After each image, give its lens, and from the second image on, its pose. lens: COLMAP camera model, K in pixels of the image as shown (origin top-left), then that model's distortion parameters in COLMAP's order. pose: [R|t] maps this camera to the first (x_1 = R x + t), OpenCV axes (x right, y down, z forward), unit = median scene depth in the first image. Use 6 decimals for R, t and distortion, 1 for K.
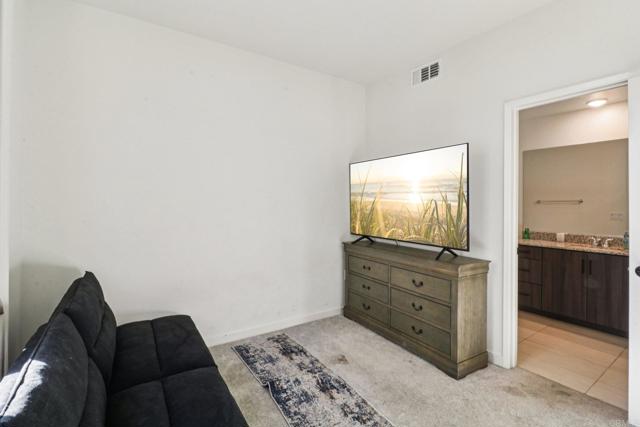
lens RADIAL K [[299.5, 0, 317.8], [0, 299.5, 209.3], [0, 0, 1]] dist [-0.001182, -0.007805]
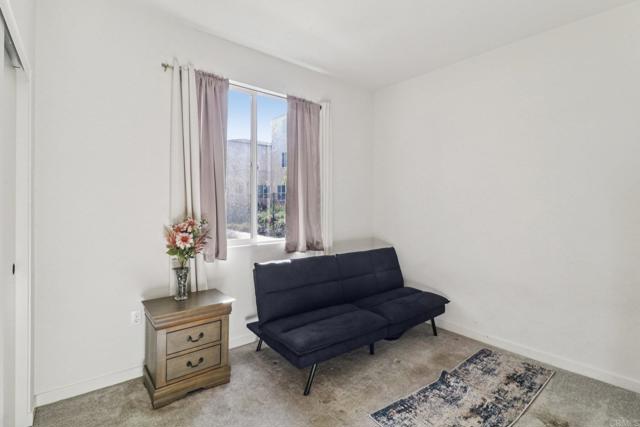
lens RADIAL K [[299.5, 0, 318.0], [0, 299.5, 209.9], [0, 0, 1]] dist [-0.001182, -0.007805]
pose [[0.126443, 0.017585, -0.991818, 0.703846], [-0.030034, 0.999452, 0.013891, -0.004495], [0.991519, 0.028032, 0.126902, 0.330532]]
